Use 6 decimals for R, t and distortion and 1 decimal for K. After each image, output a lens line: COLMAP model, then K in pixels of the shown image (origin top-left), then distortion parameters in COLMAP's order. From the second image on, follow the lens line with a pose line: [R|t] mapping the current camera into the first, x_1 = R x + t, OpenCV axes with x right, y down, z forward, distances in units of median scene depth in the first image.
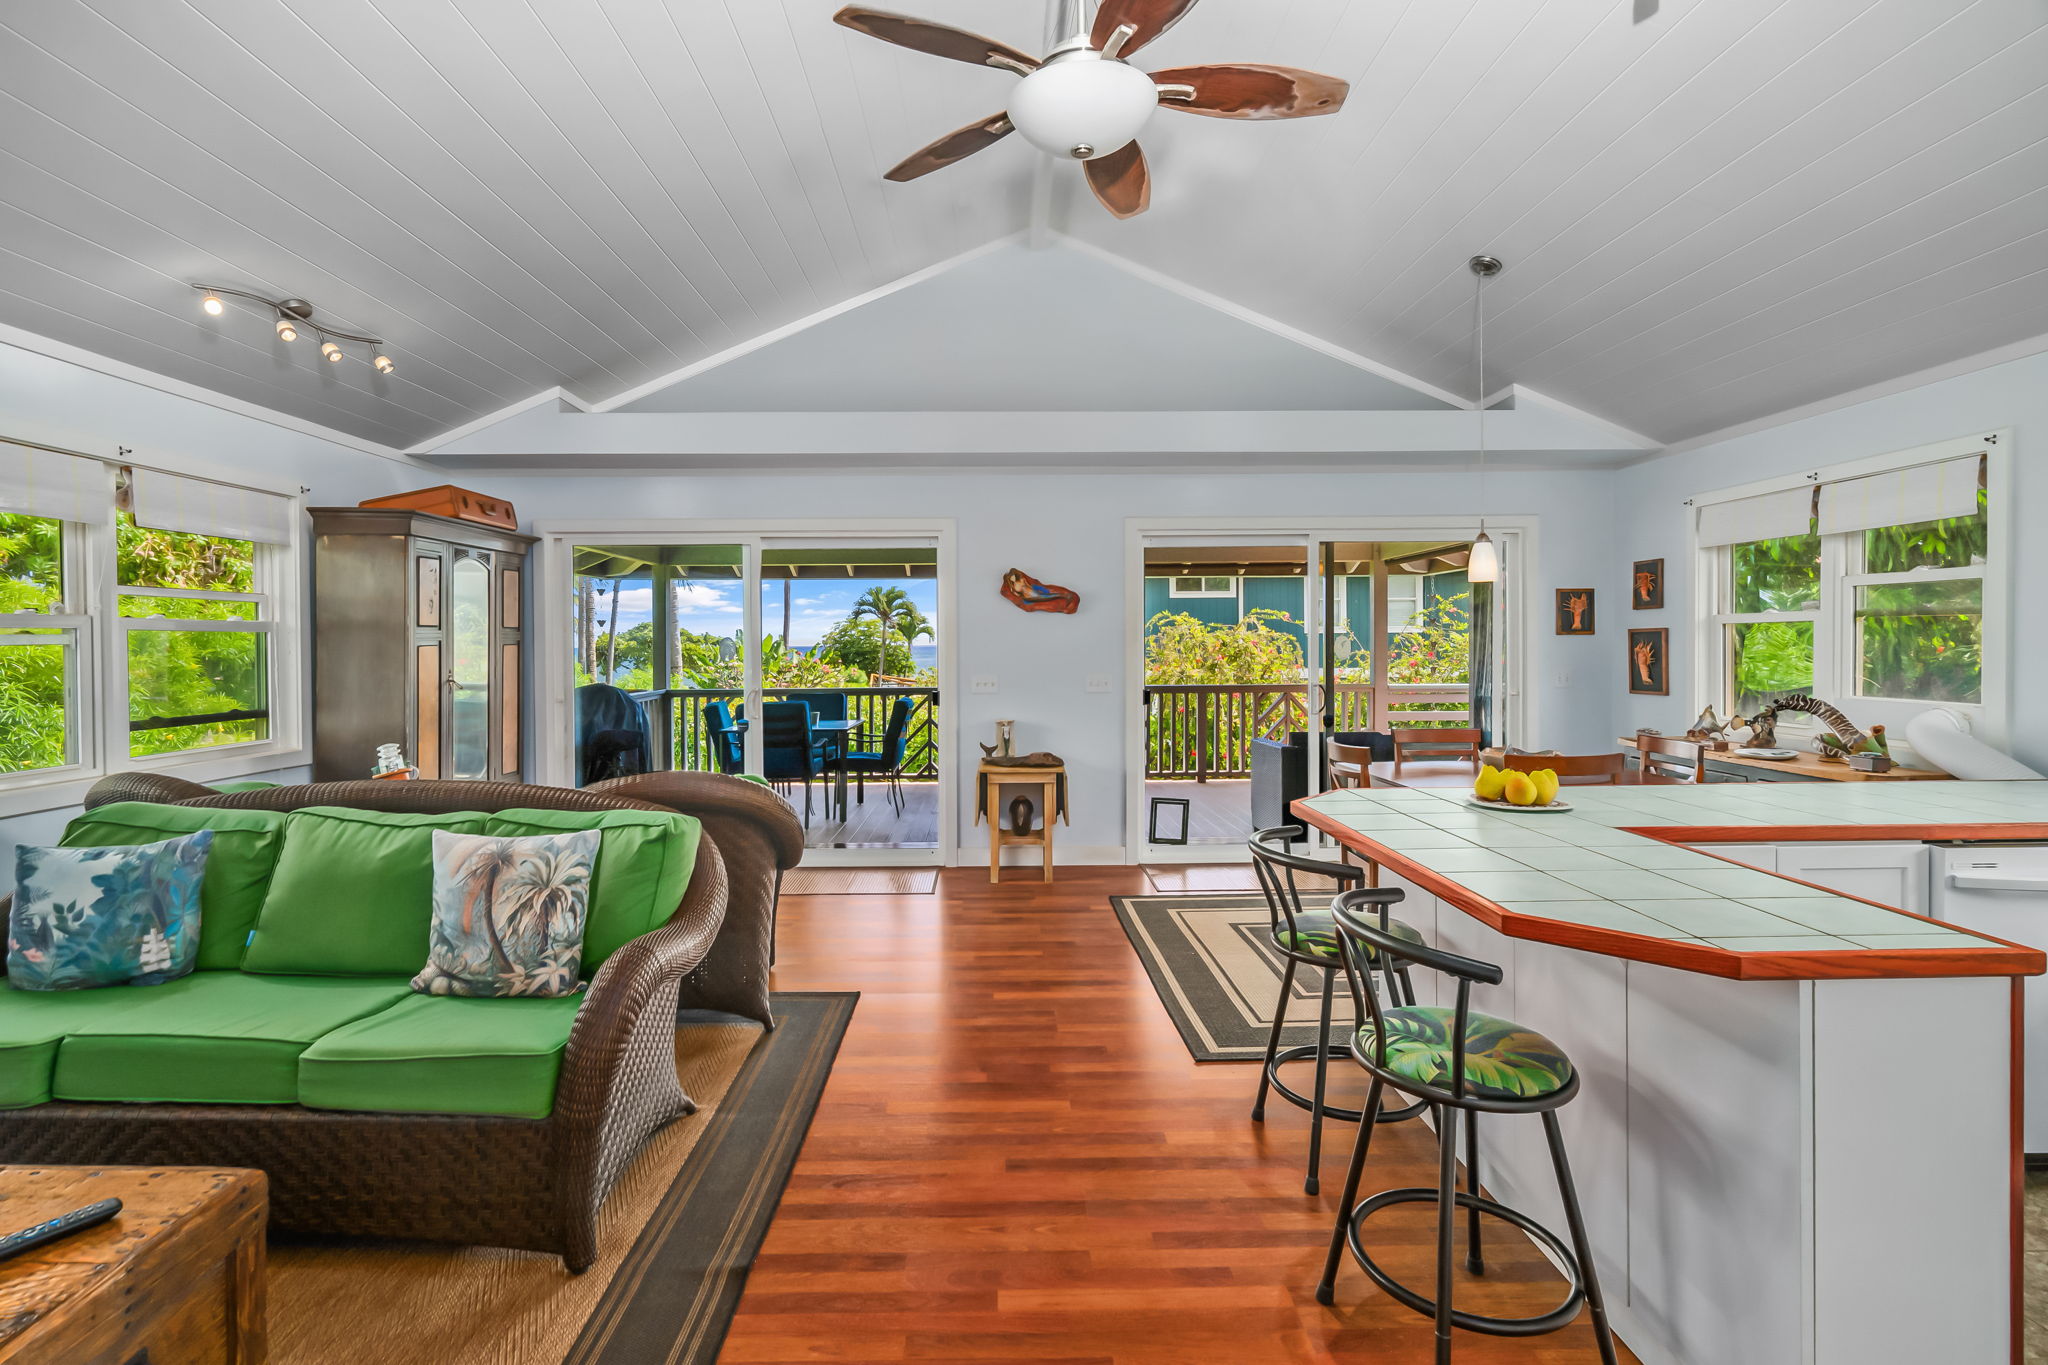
lens RADIAL K [[949.6, 0, 1008.2], [0, 949.6, 645.4], [0, 0, 1]] dist [-0.003708, 0.000127]
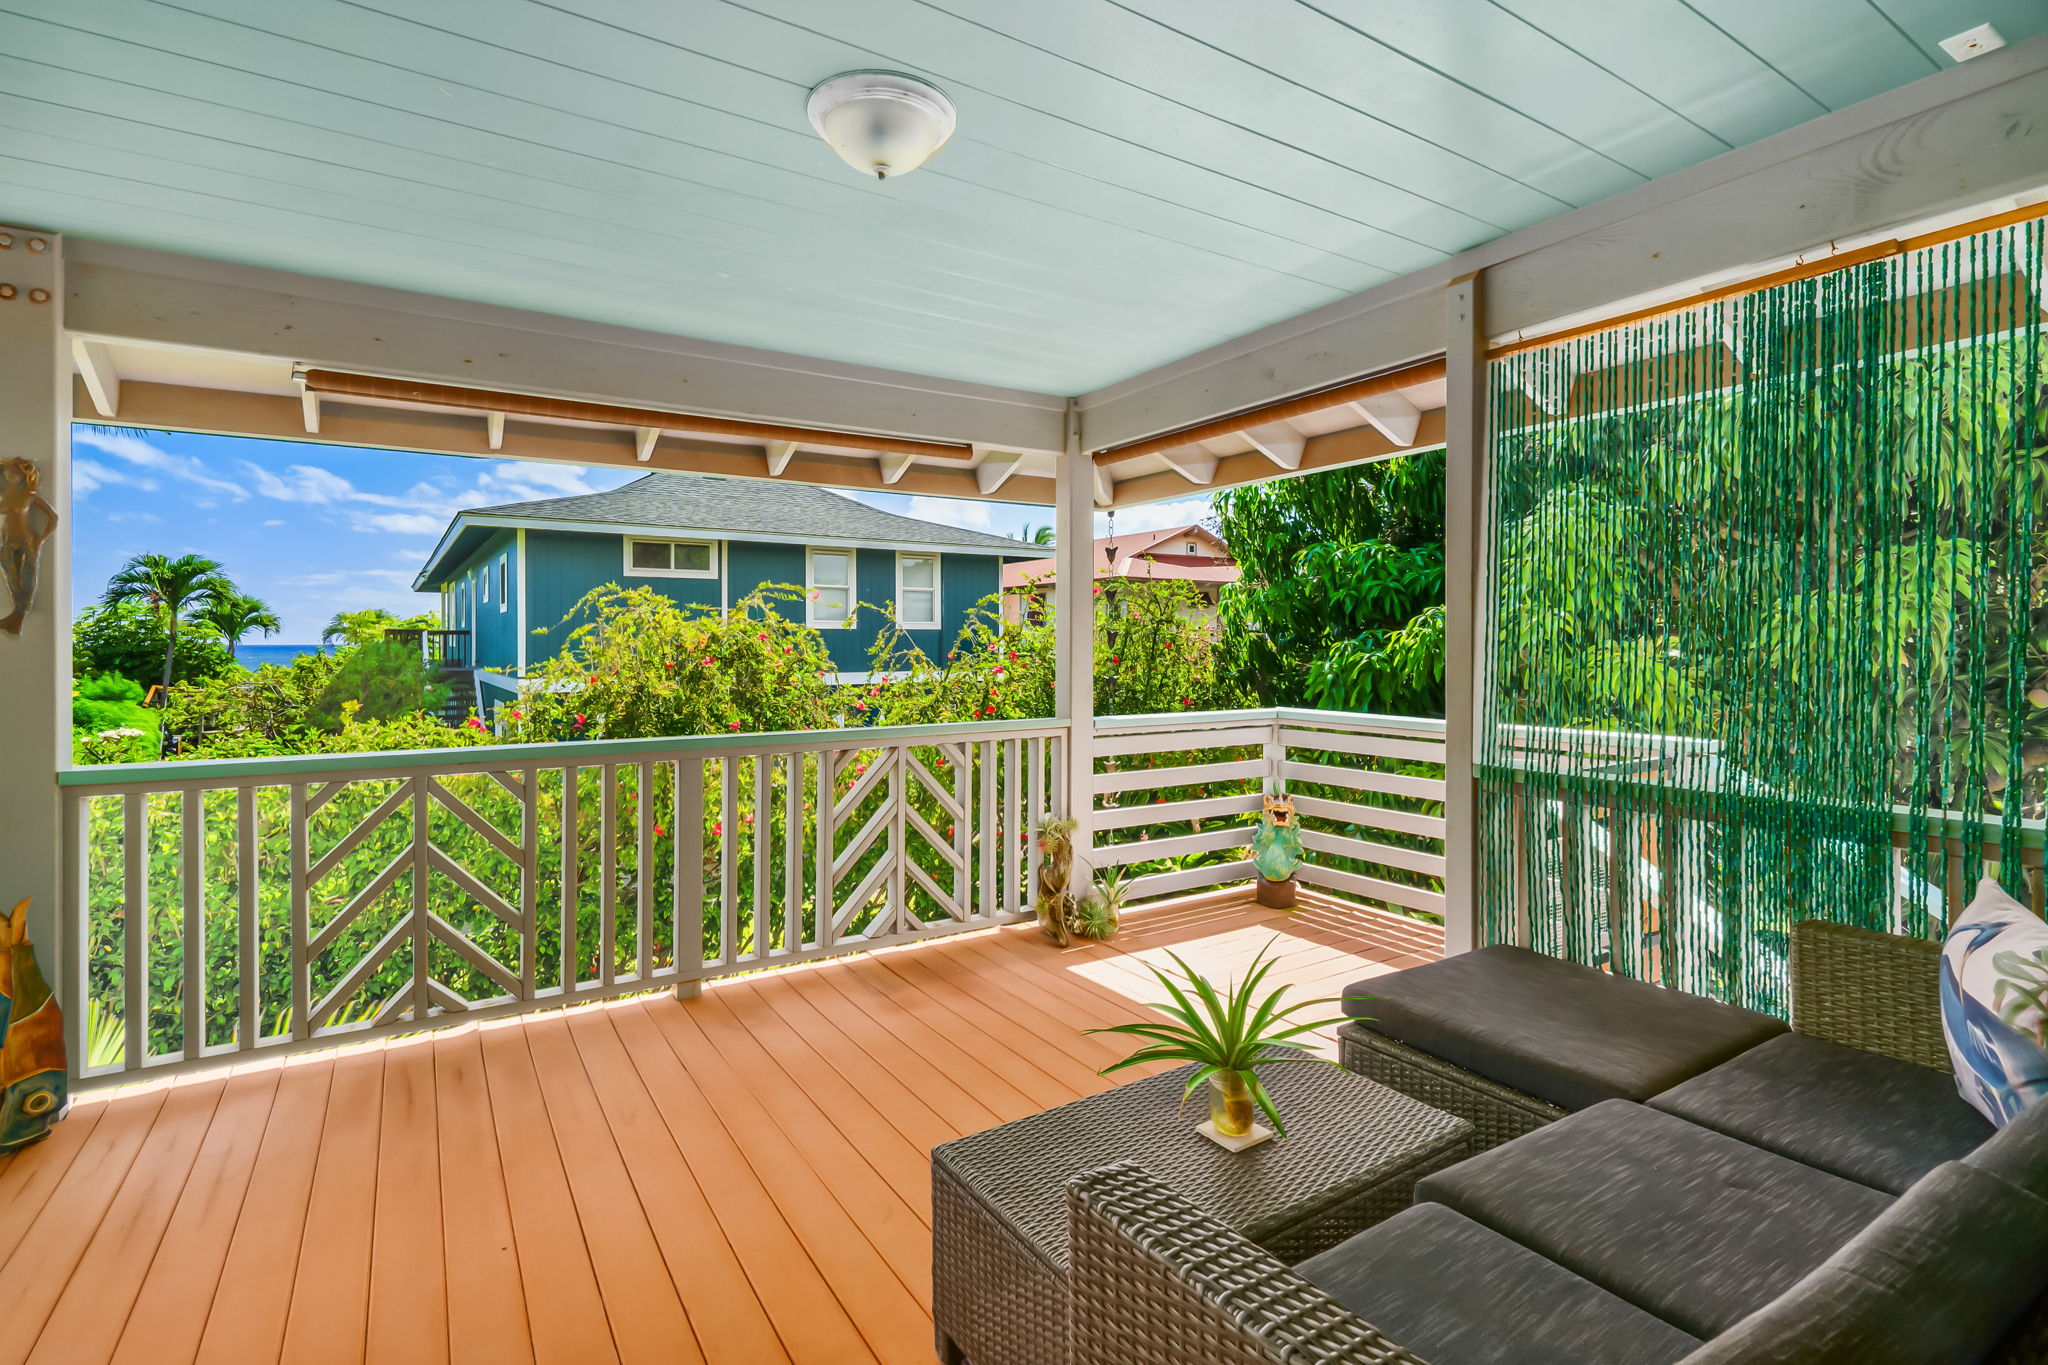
lens RADIAL K [[949.6, 0, 997.8], [0, 949.6, 648.7], [0, 0, 1]] dist [-0.003708, 0.000127]
pose [[0.858977, 0.003399, 0.512003, 0.204141], [-0.004115, 0.999991, 0.000266, 0.011164], [-0.511997, -0.002335, 0.858984, 1.077286]]
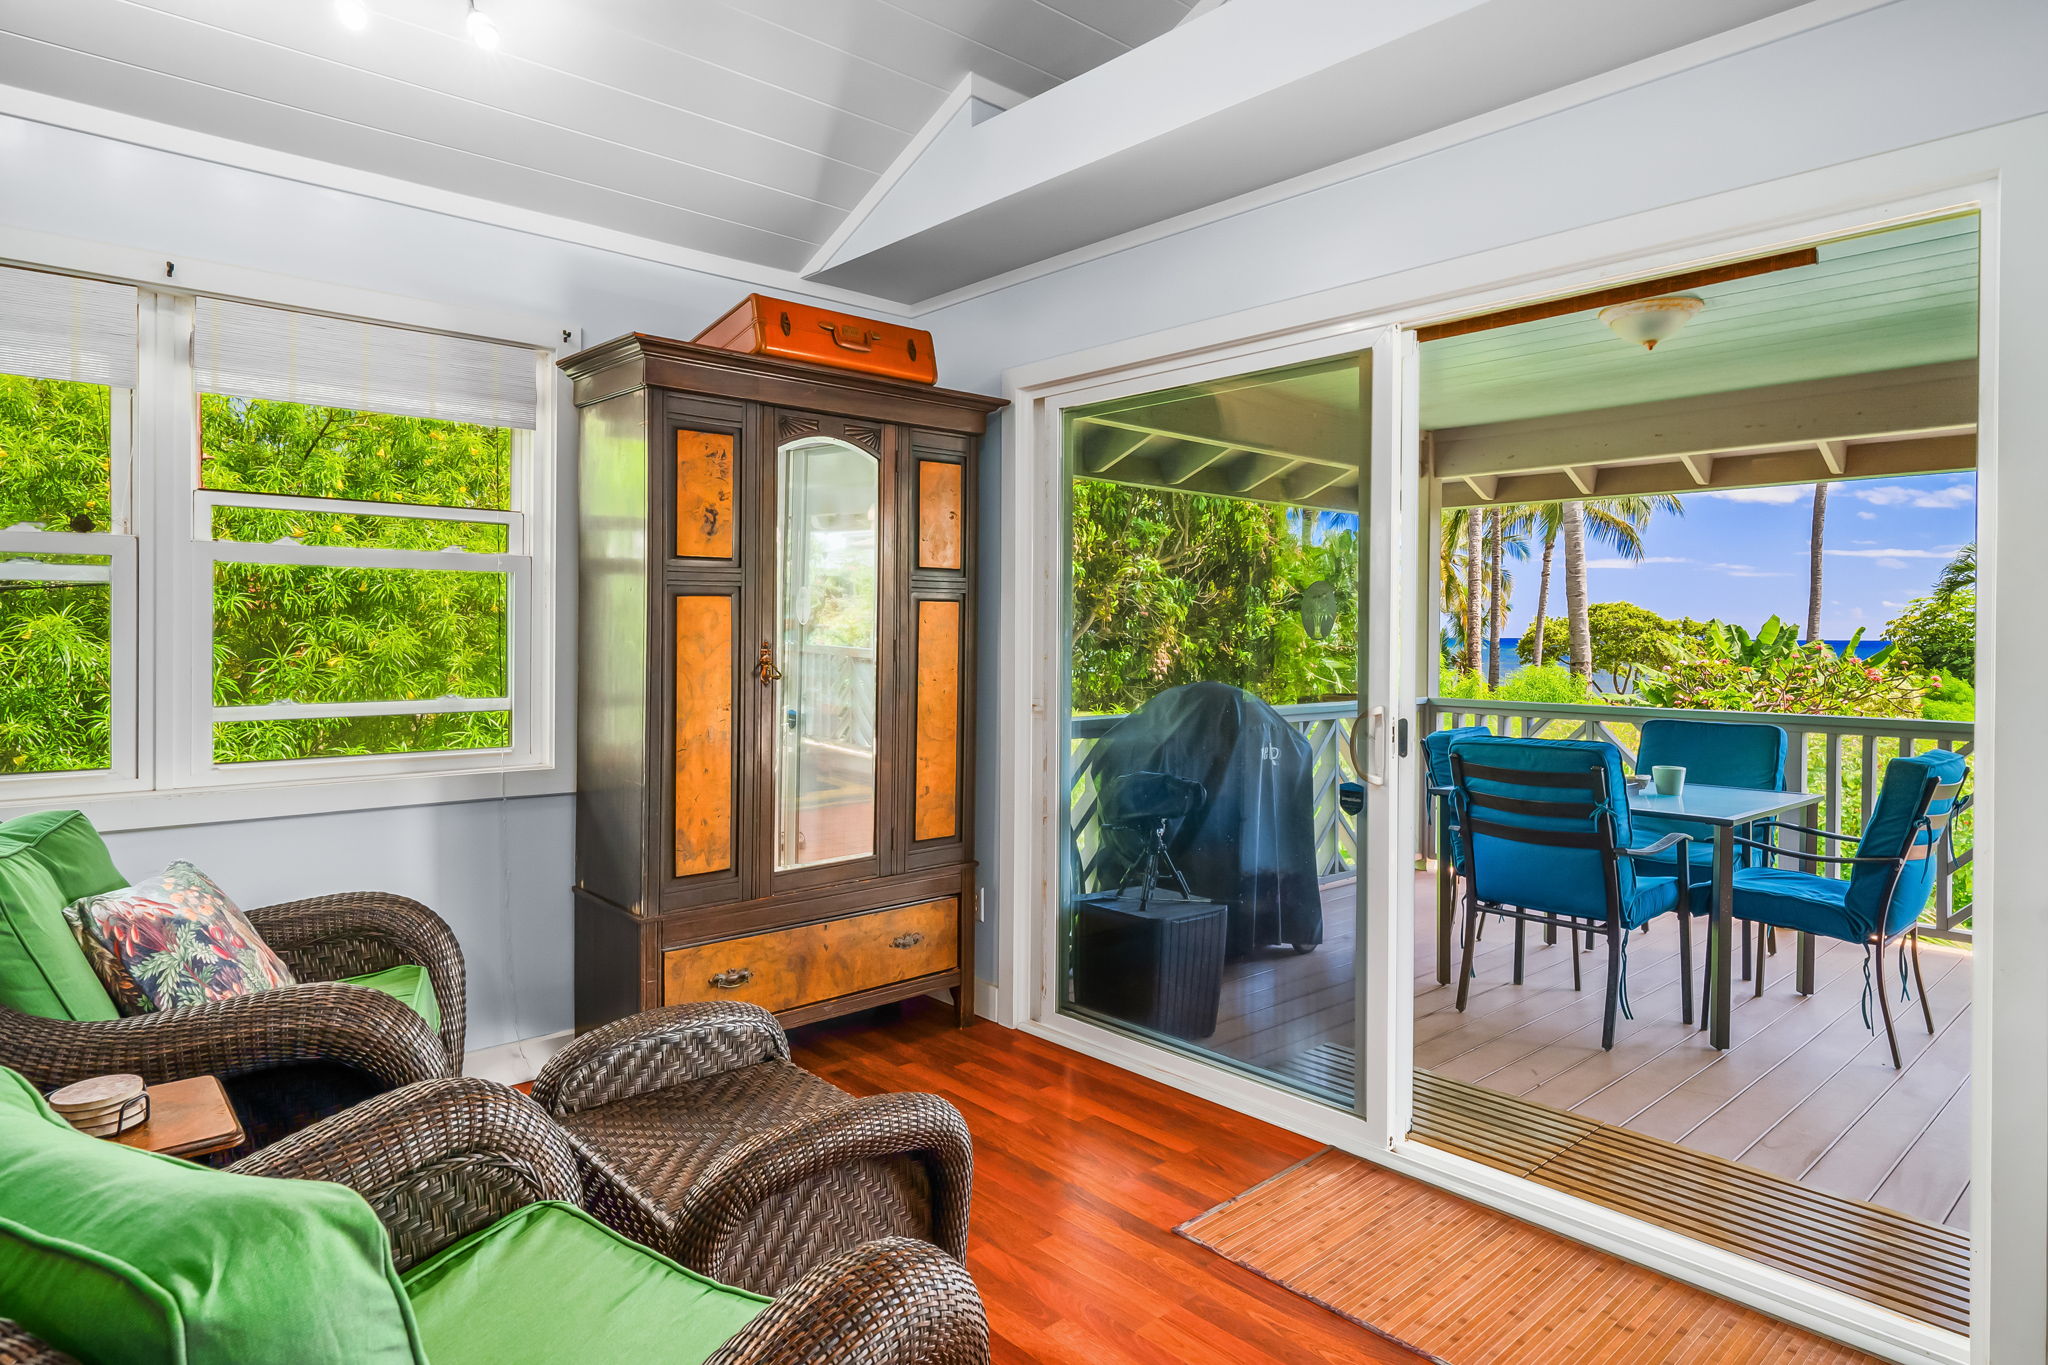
lens RADIAL K [[1175.9, 0, 1000.6], [0, 1175.9, 644.7], [0, 0, 1]] dist [-0.001377, -0.000753]
pose [[0.657310, 0.016738, -0.753434, 0.003398], [-0.011583, 0.999860, 0.012107, 0.016372], [0.753531, 0.000769, 0.657412, 0.594753]]
